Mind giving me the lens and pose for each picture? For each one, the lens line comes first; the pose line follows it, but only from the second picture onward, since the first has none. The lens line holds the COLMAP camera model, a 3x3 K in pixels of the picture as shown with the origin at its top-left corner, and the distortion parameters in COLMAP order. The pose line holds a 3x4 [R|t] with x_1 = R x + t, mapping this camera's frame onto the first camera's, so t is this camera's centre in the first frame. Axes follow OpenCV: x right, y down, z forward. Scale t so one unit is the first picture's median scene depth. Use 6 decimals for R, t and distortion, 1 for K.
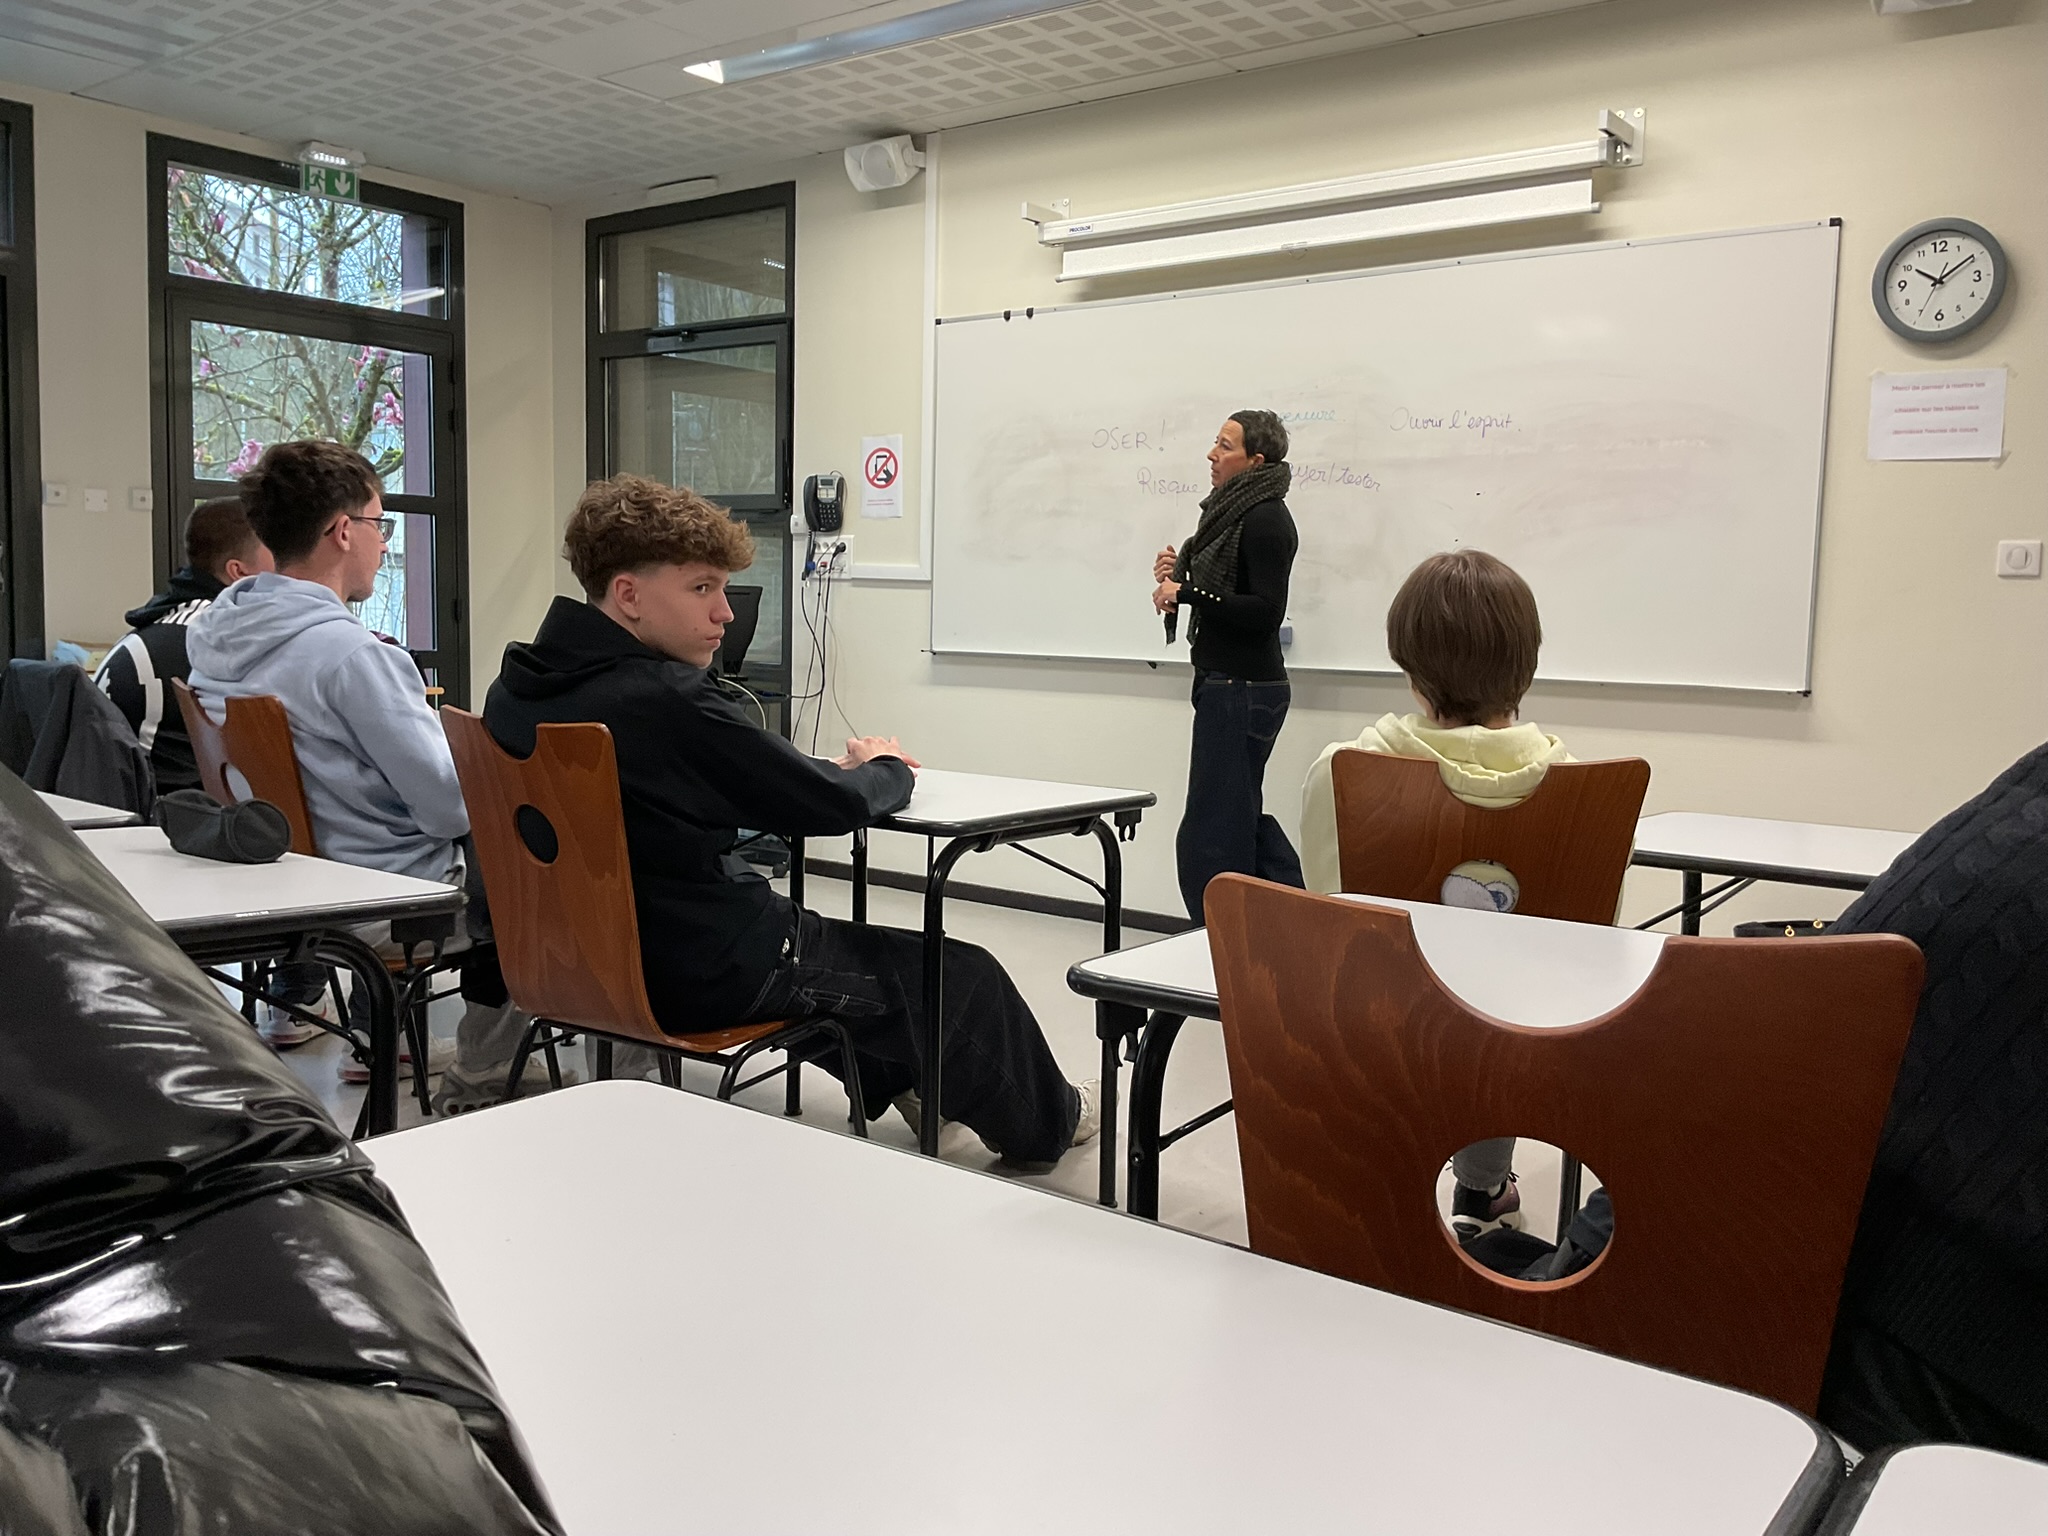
lens RADIAL K [[1743.0, 0, 1026.6], [0, 1743.0, 756.9], [0, 0, 1]] dist [-0.014092, -0.040692]
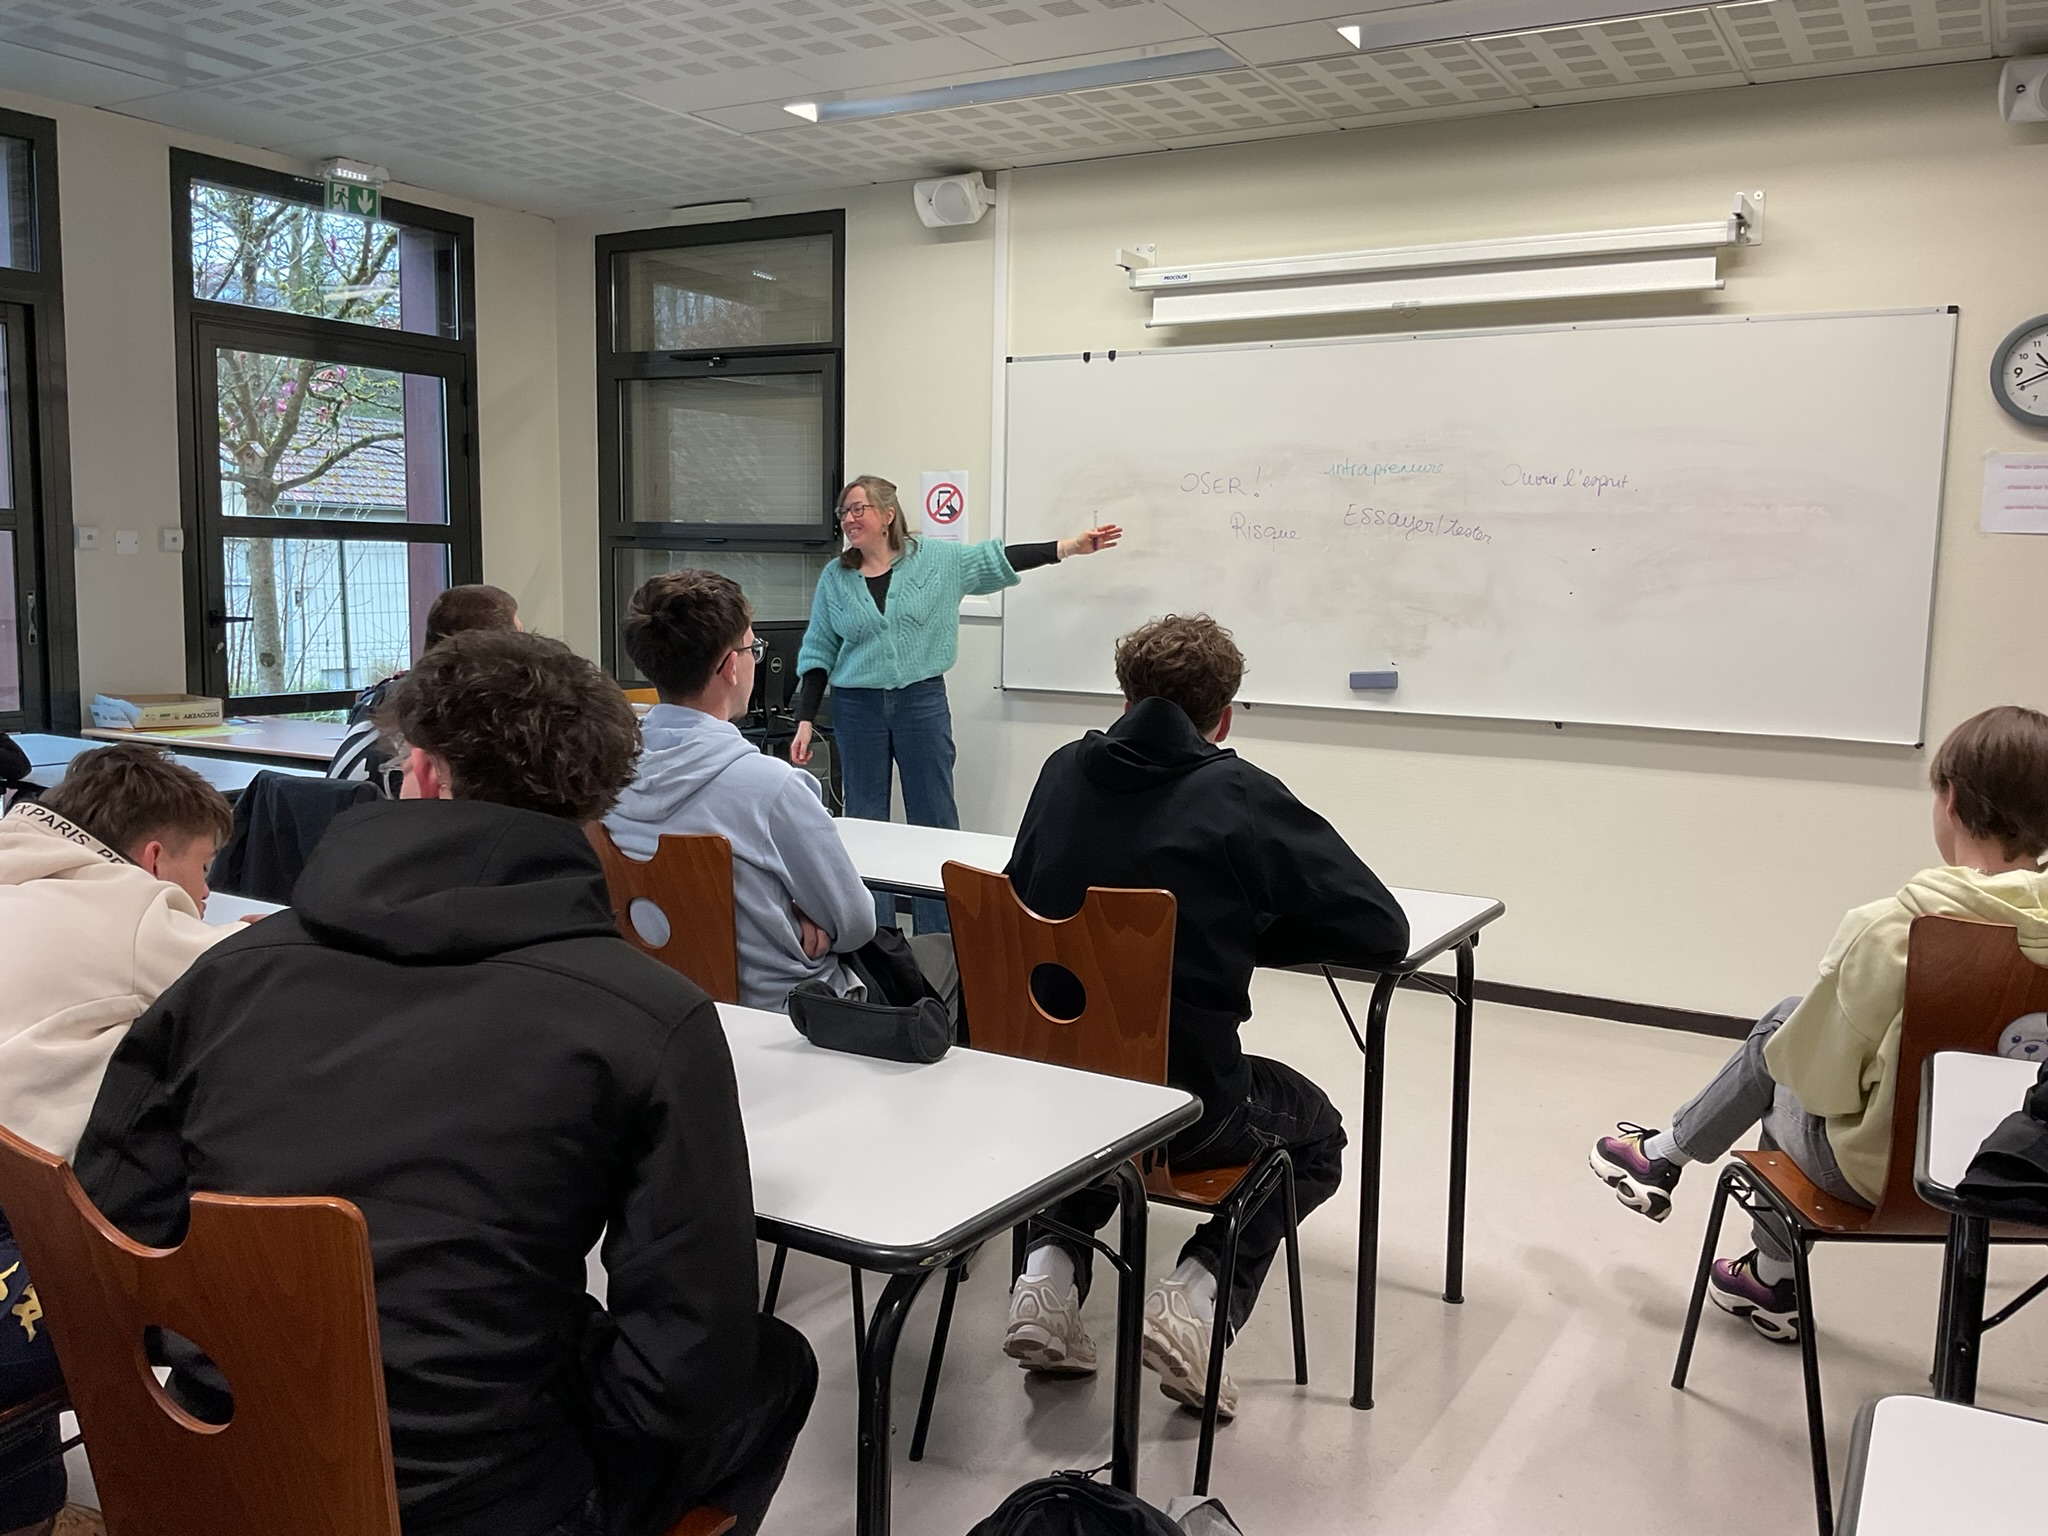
lens RADIAL K [[1743.0, 0, 1026.4], [0, 1743.0, 759.3], [0, 0, 1]] dist [-0.014092, -0.040692]
pose [[0.991400, -0.020168, 0.129306, -0.178883], [0.016741, 0.999481, 0.027536, -0.048501], [-0.129794, -0.025134, 0.991222, 0.000006]]
